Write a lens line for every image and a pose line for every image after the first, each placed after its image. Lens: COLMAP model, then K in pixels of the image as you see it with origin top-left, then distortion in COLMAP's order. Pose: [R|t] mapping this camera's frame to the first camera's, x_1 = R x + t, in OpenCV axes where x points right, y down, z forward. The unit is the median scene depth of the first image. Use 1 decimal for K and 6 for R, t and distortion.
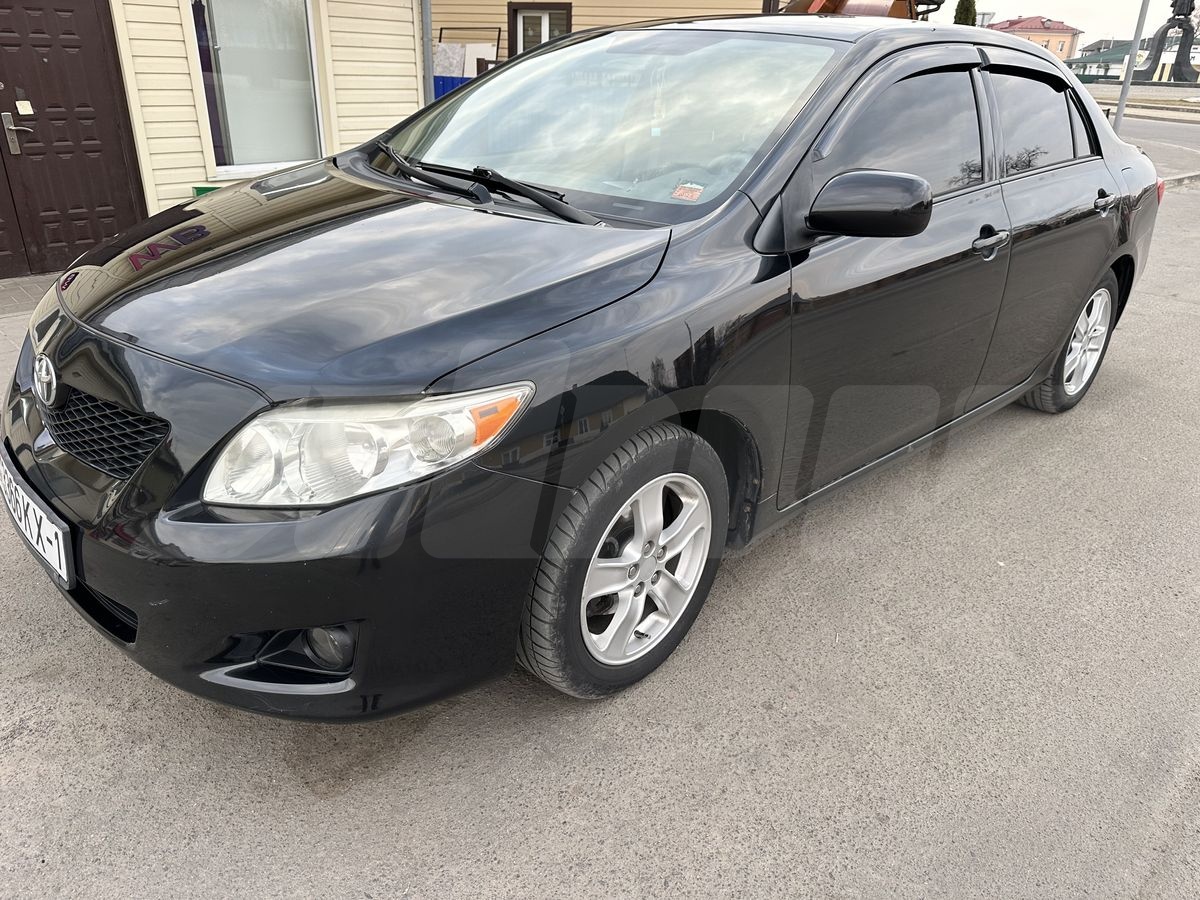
lens RADIAL K [[898.4, 0, 599.8], [0, 898.4, 455.2], [0, 0, 1]] dist [0.020777, -0.023606]
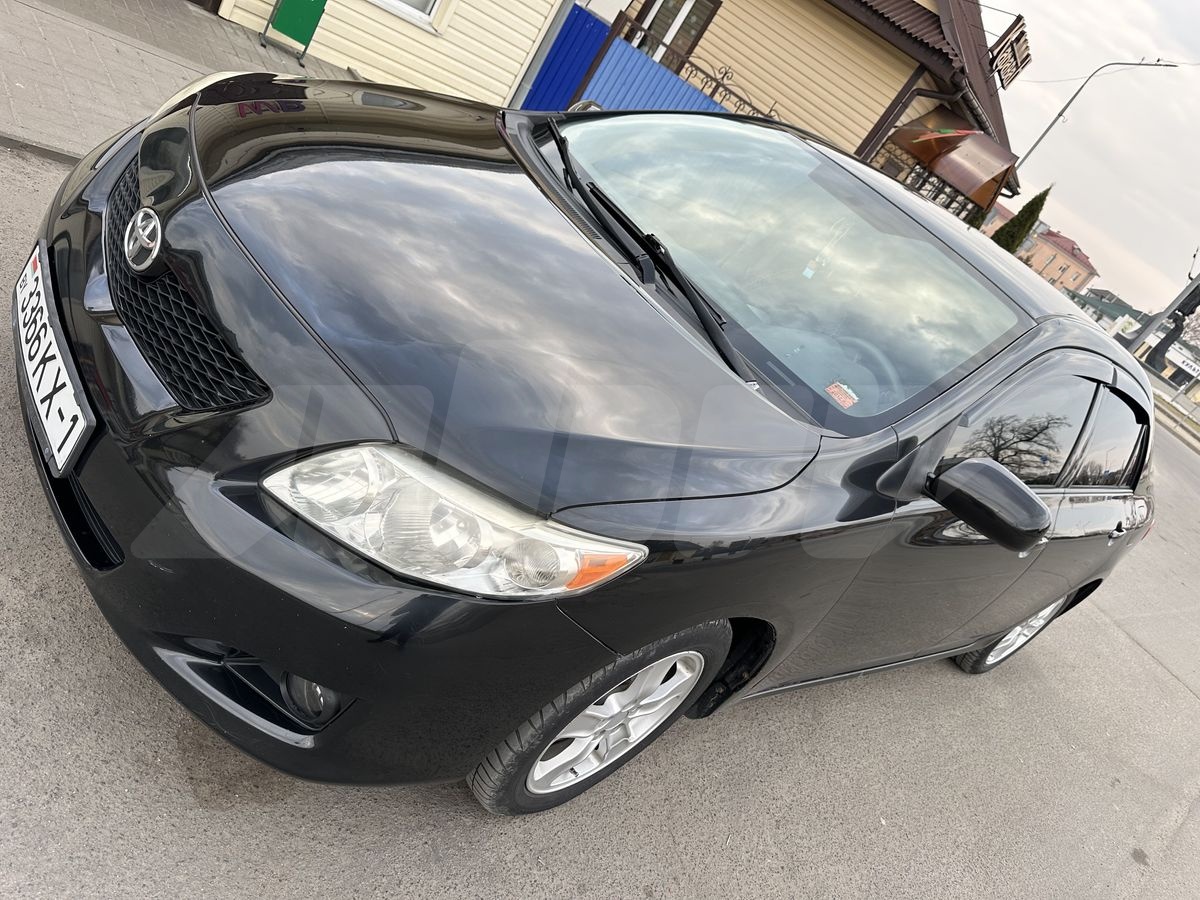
lens RADIAL K [[898.4, 0, 599.8], [0, 898.4, 455.2], [0, 0, 1]] dist [0.020777, -0.023606]
pose [[0.860481, 0.491304, 0.134883, -0.222986], [-0.496749, 0.867859, 0.007858, -0.114182], [-0.113199, -0.073764, 0.990830, 0.068853]]
